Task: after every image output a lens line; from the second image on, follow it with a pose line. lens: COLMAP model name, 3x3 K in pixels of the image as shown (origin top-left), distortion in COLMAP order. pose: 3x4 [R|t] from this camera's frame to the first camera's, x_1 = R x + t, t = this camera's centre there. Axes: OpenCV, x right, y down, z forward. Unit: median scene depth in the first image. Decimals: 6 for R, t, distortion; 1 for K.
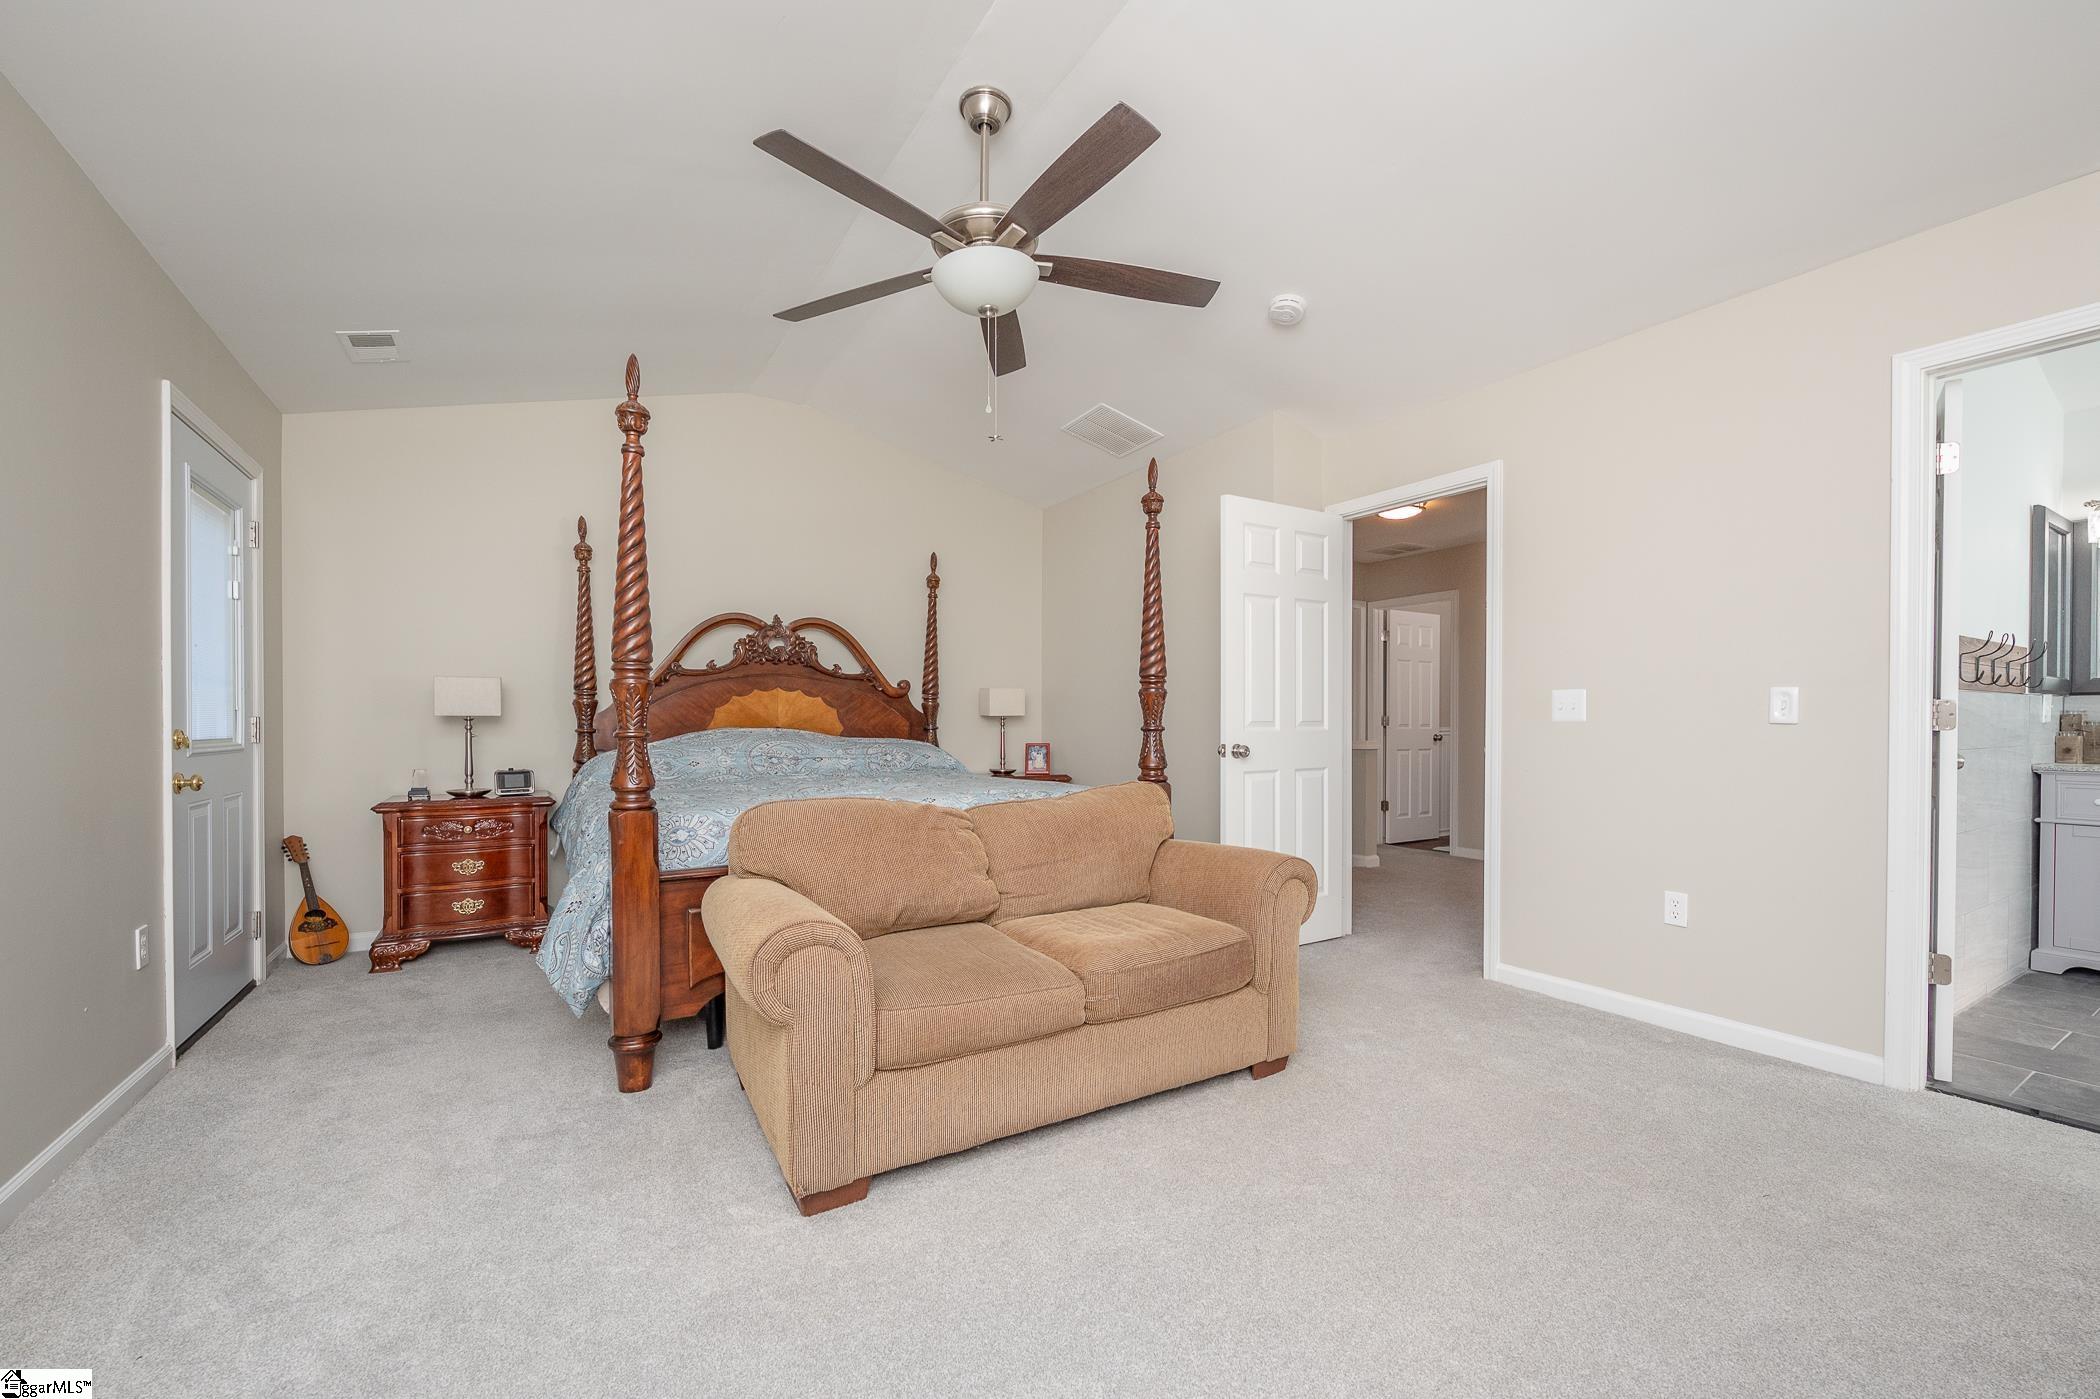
lens RADIAL K [[849.2, 0, 1054.0], [0, 849.2, 719.4], [0, 0, 1]] dist [-0.004911, -0.000112]
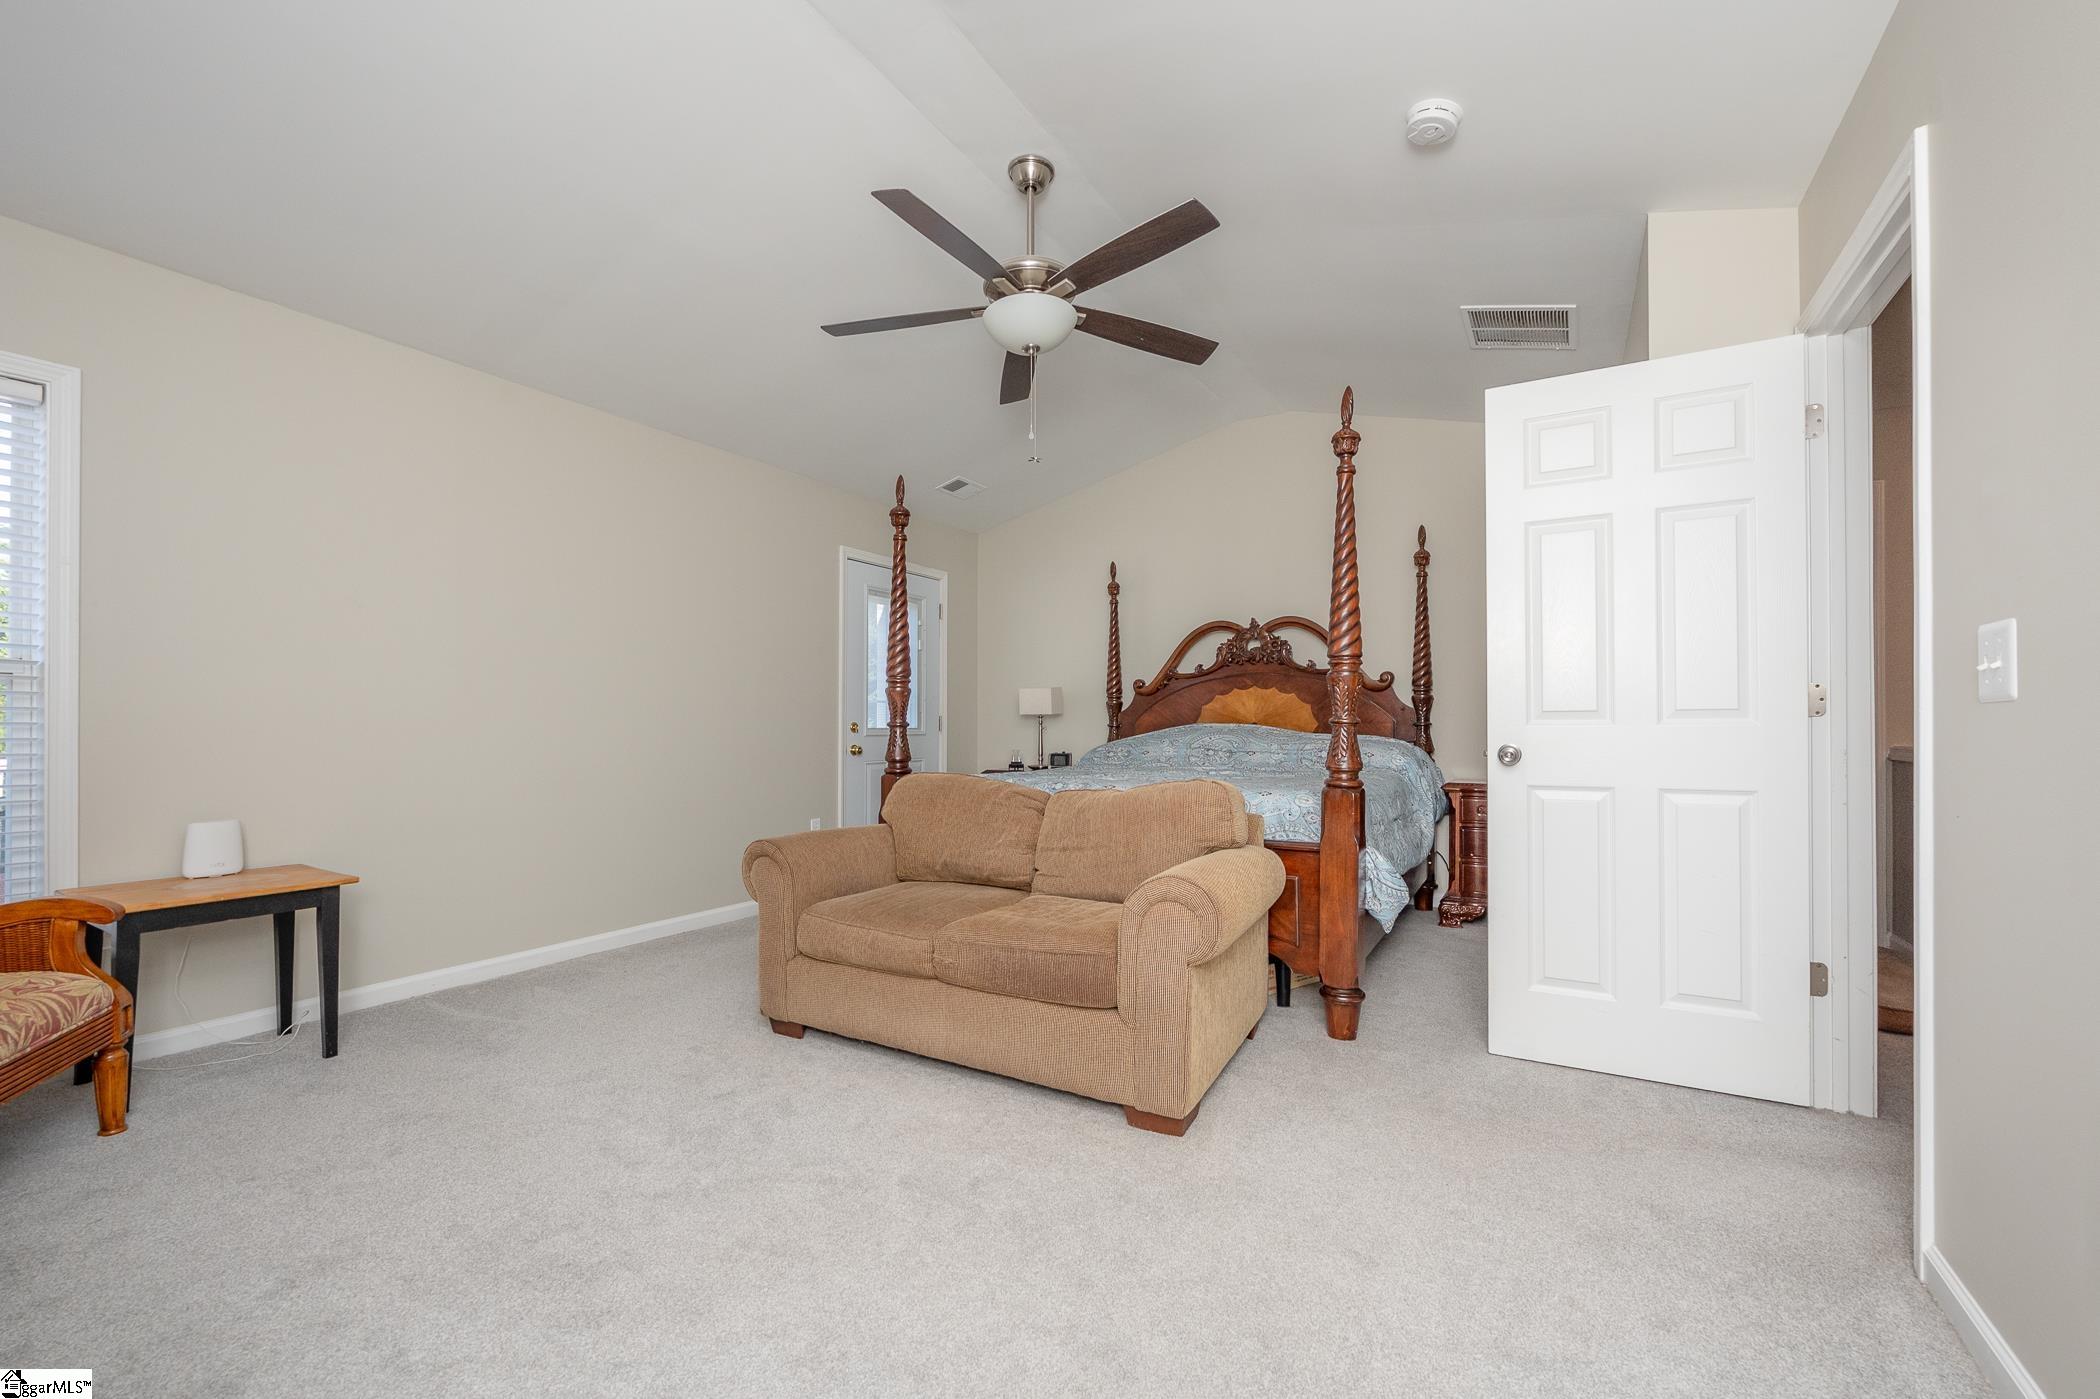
lens RADIAL K [[849.2, 0, 1056.3], [0, 849.2, 707.6], [0, 0, 1]] dist [-0.004911, -0.000112]
pose [[0.475794, -0.014917, -0.879430, 0.516101], [0.003493, 0.999880, -0.015071, 0.005709], [0.879550, 0.004099, 0.475789, 0.274814]]
